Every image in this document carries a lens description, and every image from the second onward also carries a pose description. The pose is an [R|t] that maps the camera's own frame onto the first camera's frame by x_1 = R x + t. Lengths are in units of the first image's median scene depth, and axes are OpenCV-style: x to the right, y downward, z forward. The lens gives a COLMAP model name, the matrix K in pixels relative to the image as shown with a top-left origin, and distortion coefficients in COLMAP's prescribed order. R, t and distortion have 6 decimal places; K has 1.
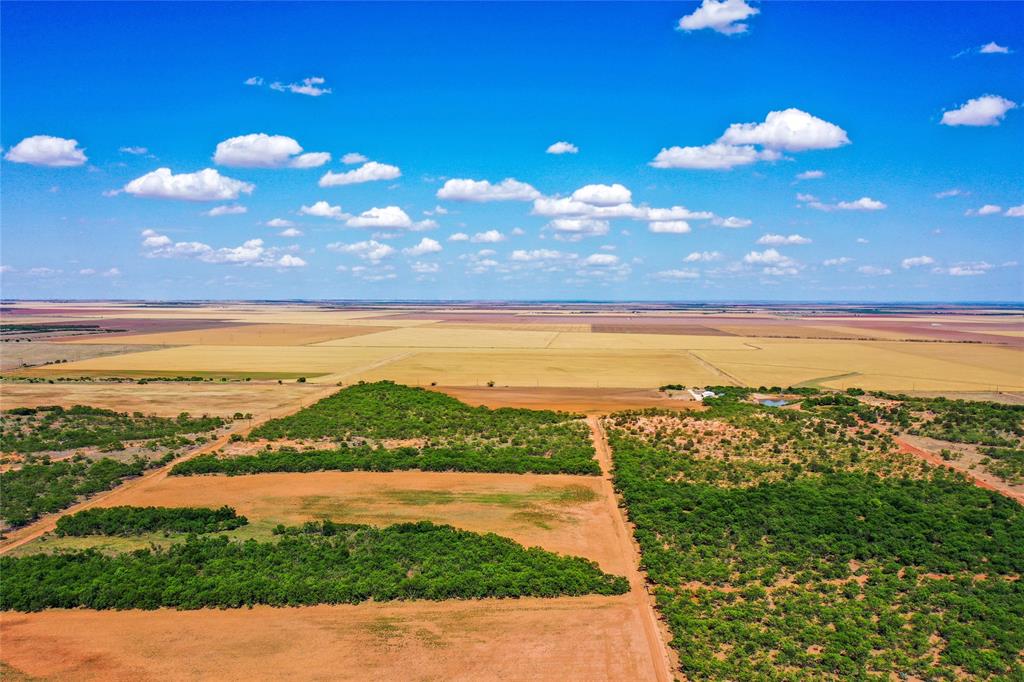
lens RADIAL K [[806.4, 0, 513.3], [0, 806.4, 340.6], [0, 0, 1]] dist [0.006071, -0.006265]
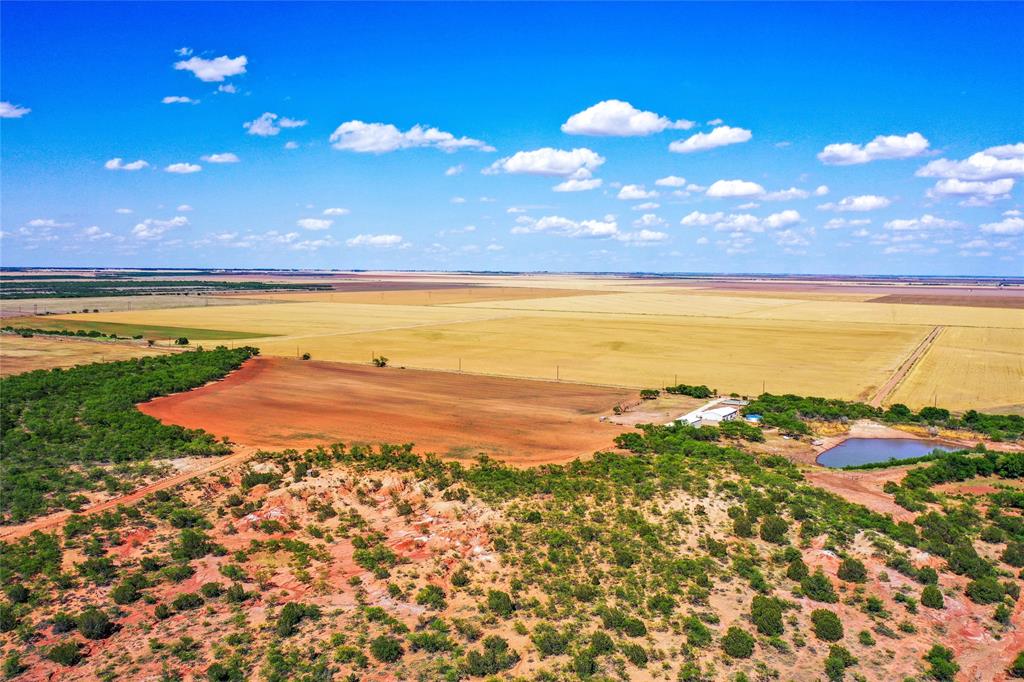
lens RADIAL K [[806.4, 0, 519.1], [0, 806.4, 342.0], [0, 0, 1]] dist [0.006071, -0.006265]
pose [[0.904691, 0.043189, -0.423875, 0.224237], [-0.029666, 0.998820, 0.038455, 0.012320], [0.425035, -0.022215, 0.904904, 0.413403]]
